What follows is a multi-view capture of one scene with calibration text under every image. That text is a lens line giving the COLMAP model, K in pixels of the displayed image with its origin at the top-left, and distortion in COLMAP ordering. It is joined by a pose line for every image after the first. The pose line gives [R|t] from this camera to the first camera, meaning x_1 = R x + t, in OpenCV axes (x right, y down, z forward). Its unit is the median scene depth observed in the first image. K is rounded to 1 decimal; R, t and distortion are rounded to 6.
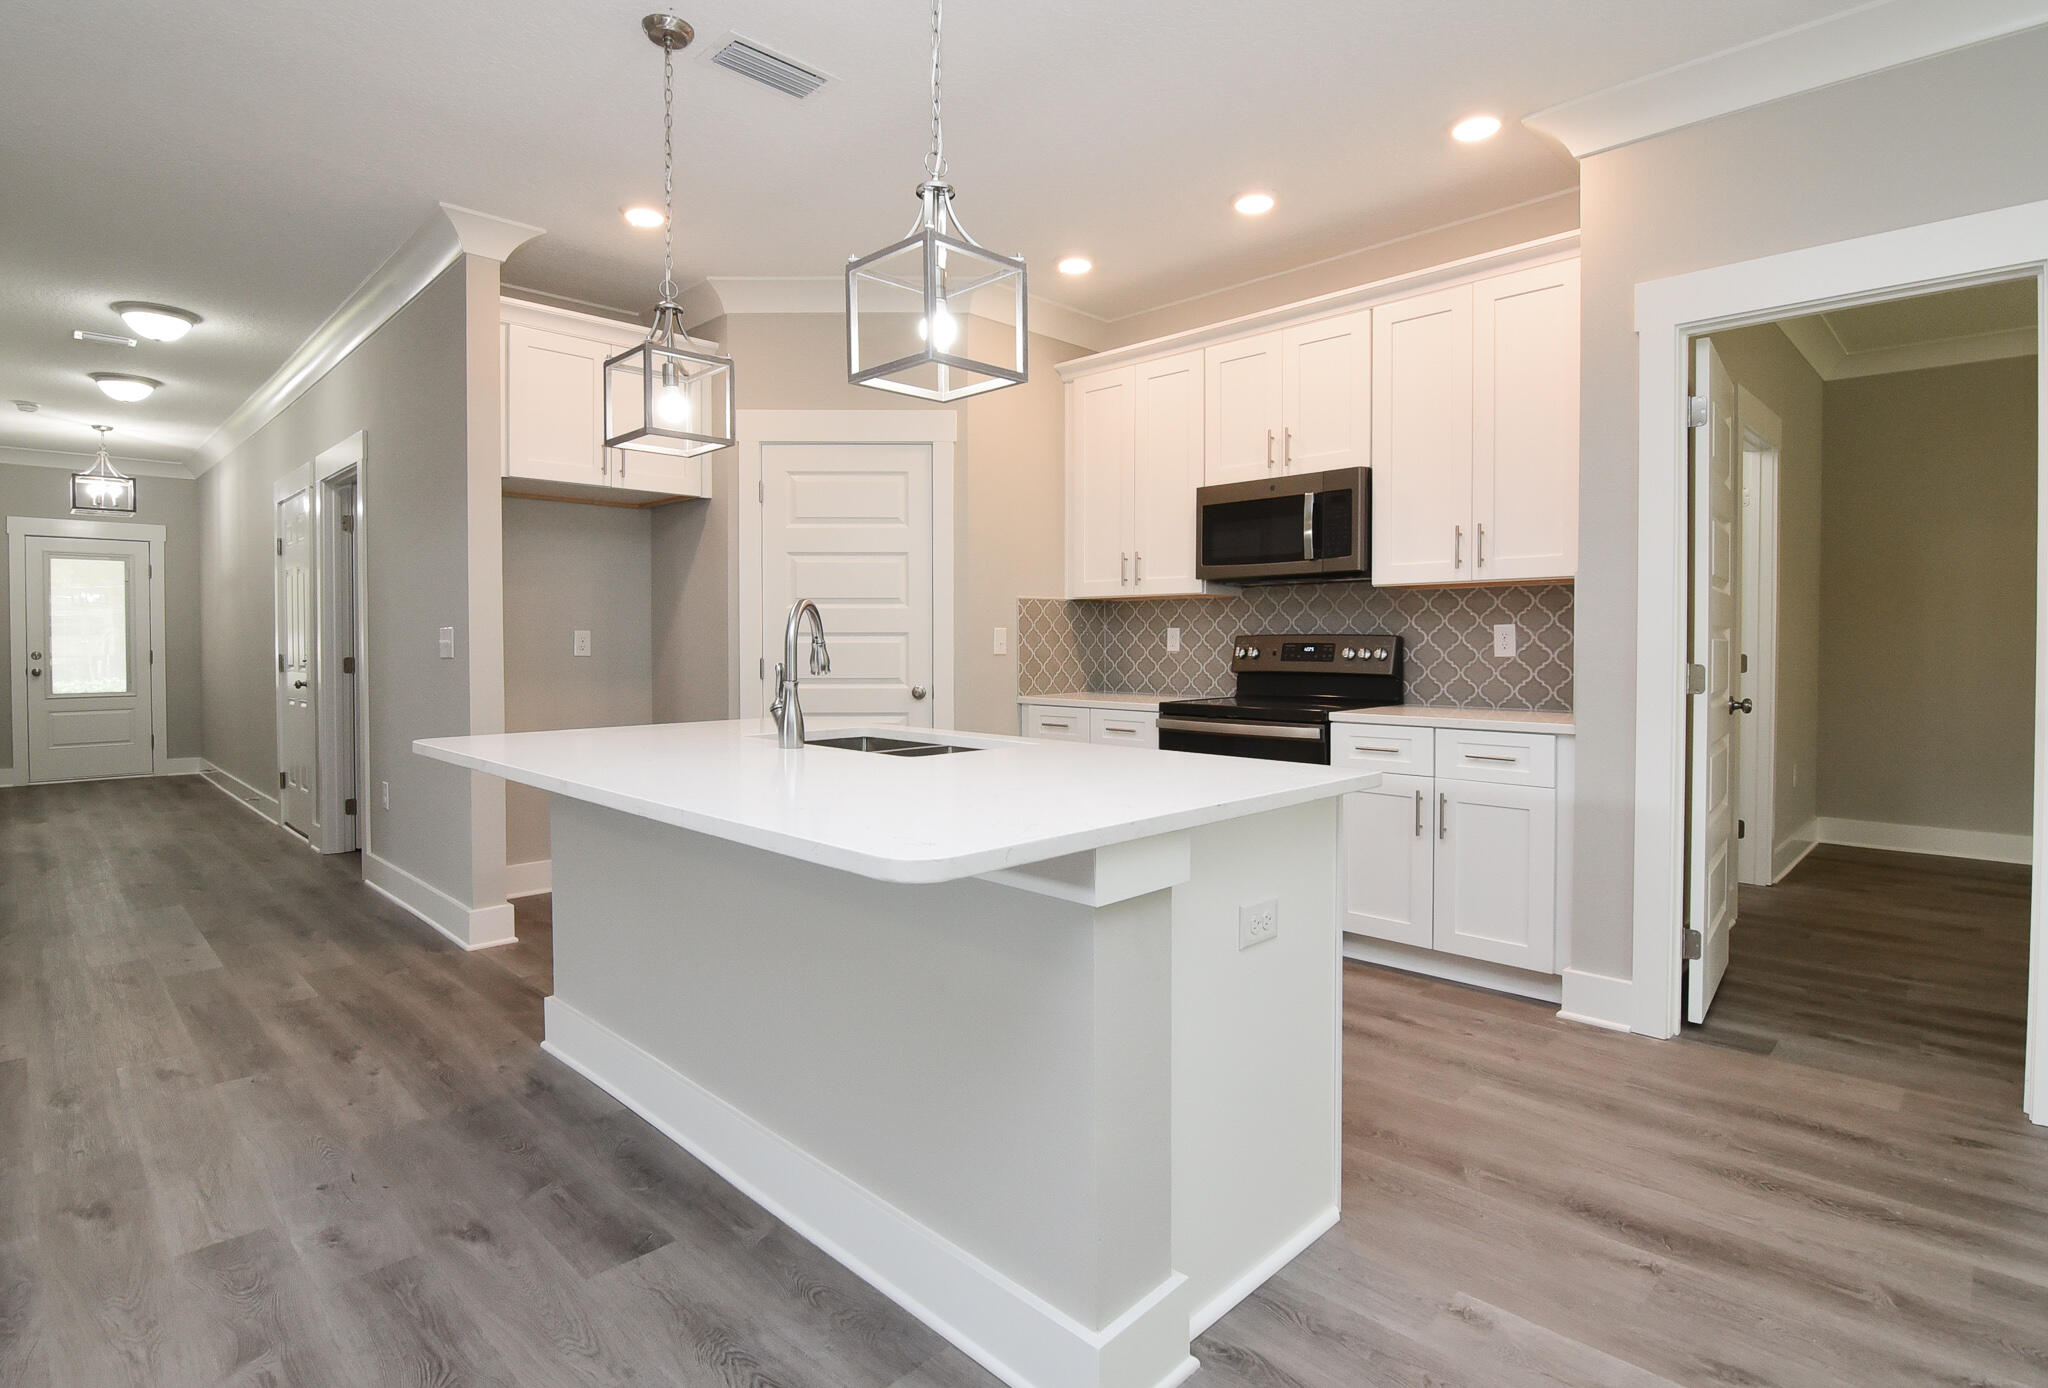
lens RADIAL K [[1033.5, 0, 995.8], [0, 1033.5, 650.6], [0, 0, 1]] dist [-0.000214, -0.012411]
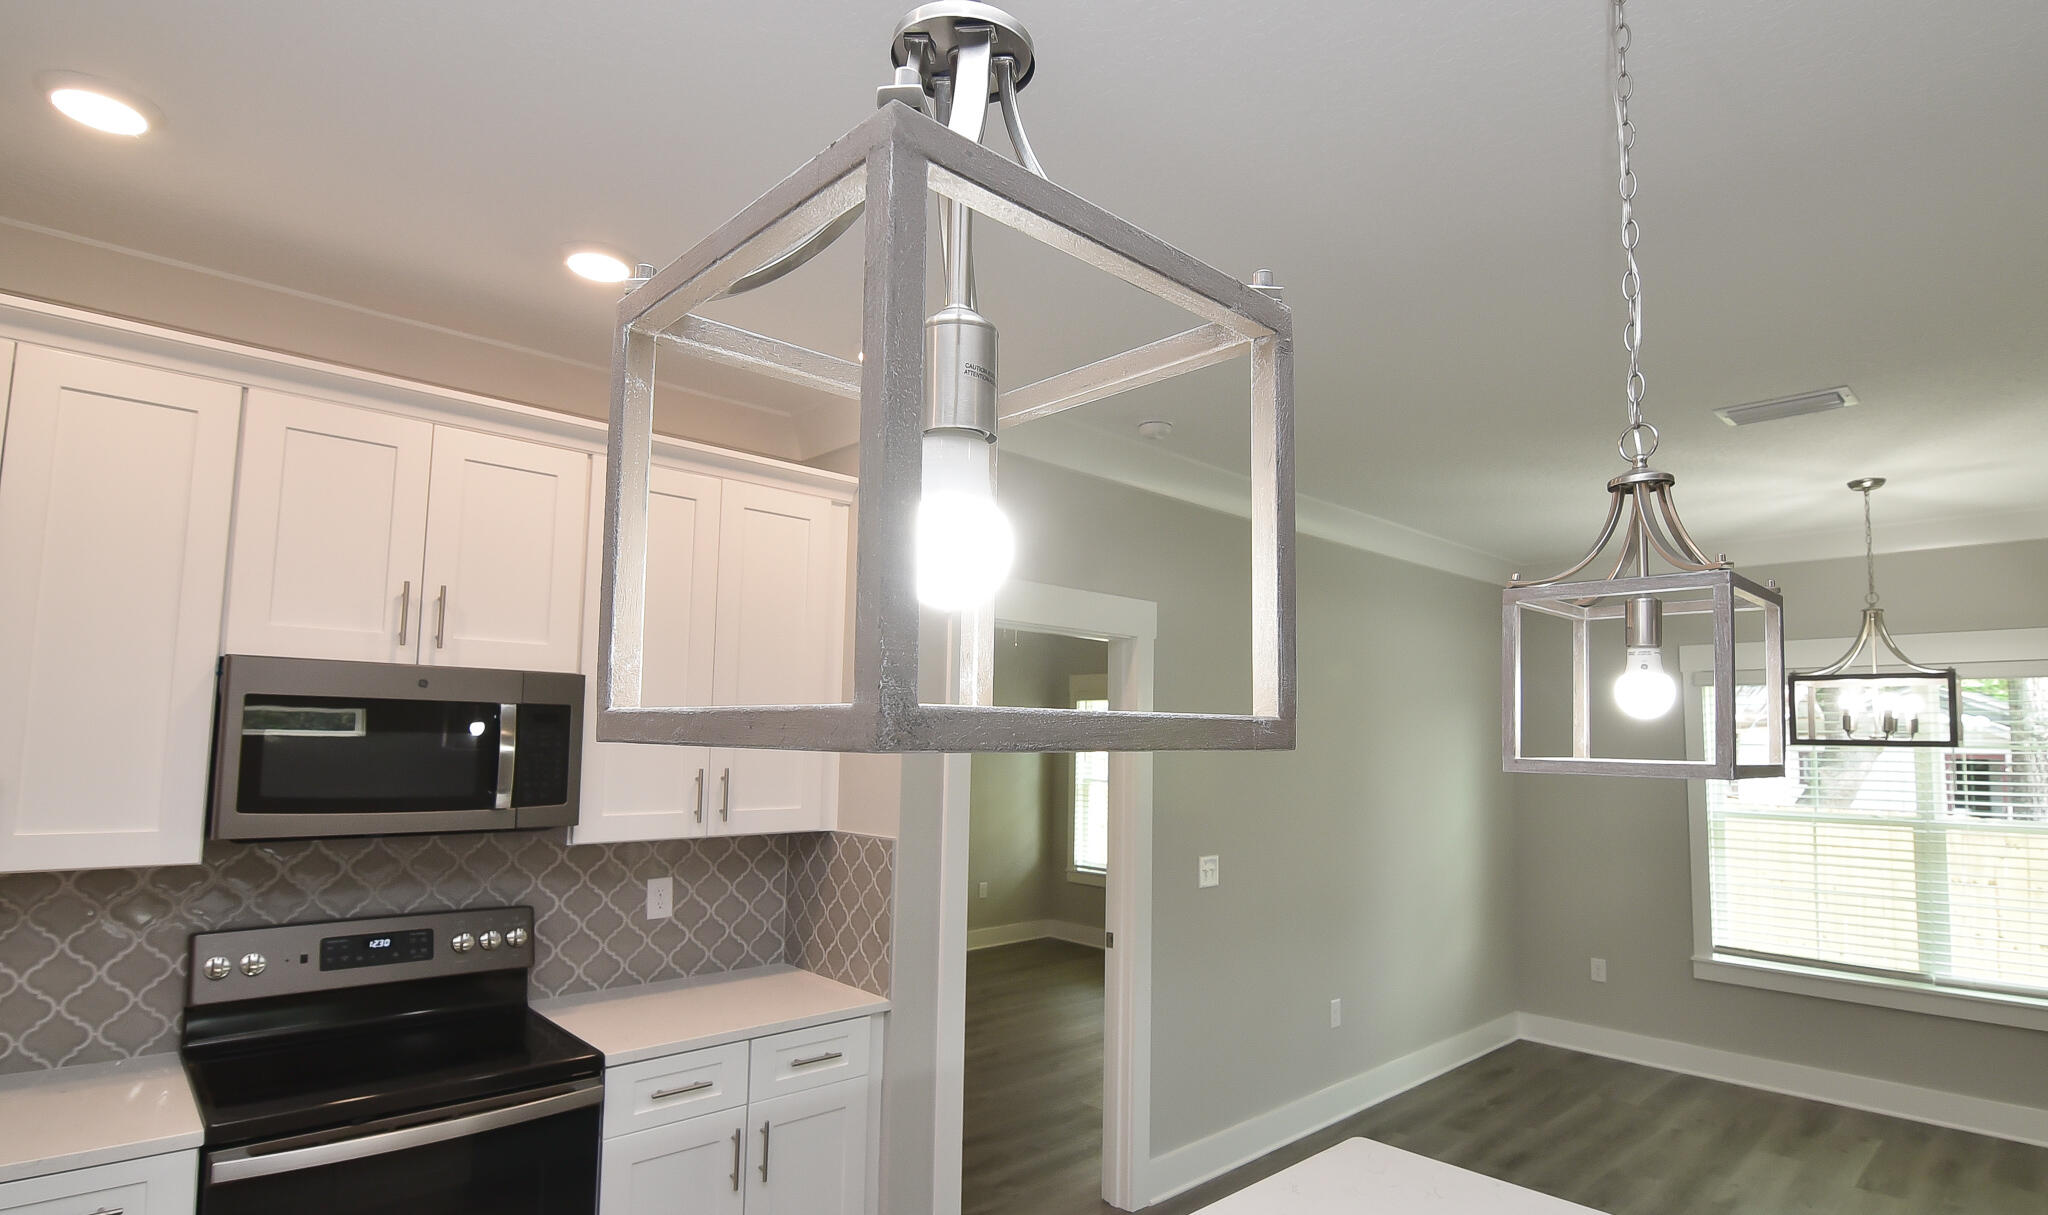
lens RADIAL K [[1021.7, 0, 1058.8], [0, 1021.7, 651.1], [0, 0, 1]] dist [-0.001480, -0.014404]
pose [[0.005194, 0.091914, 0.995753, -0.319389], [-0.006463, 0.995749, -0.091880, -0.126349], [-0.999966, -0.005958, 0.005766, 0.638220]]
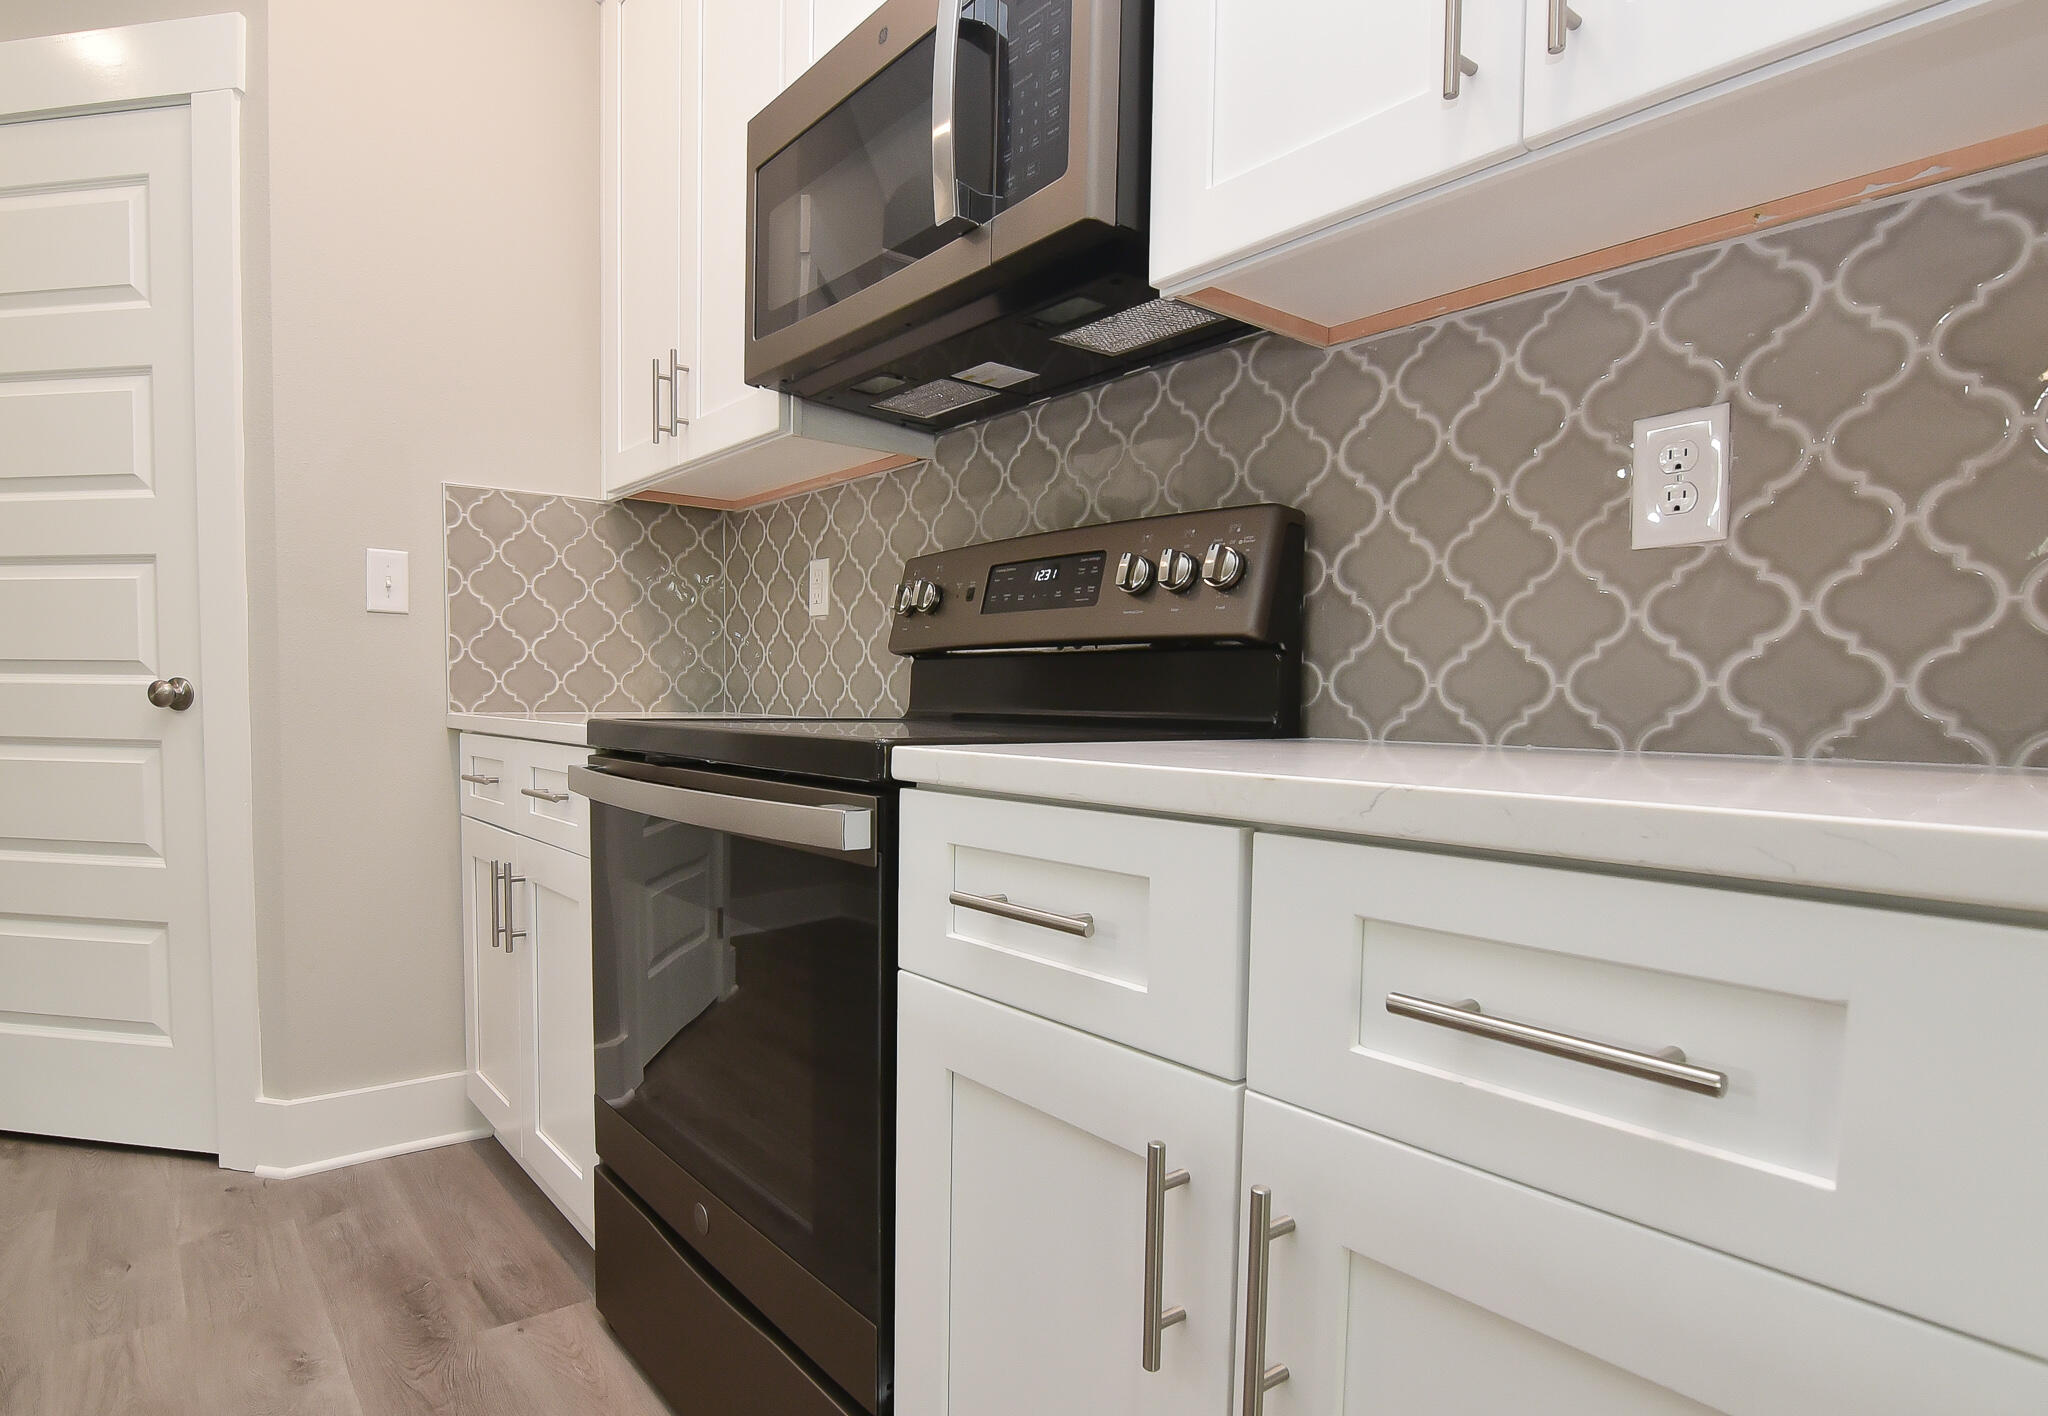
lens RADIAL K [[1131.7, 0, 853.3], [0, 1131.7, 743.6], [0, 0, 1]] dist [-0.006296, -0.009677]
pose [[0.983498, 0.023268, -0.179415, 0.327669], [-0.017346, 0.999254, 0.034506, 0.045221], [0.180084, -0.030825, 0.983168, 0.656690]]
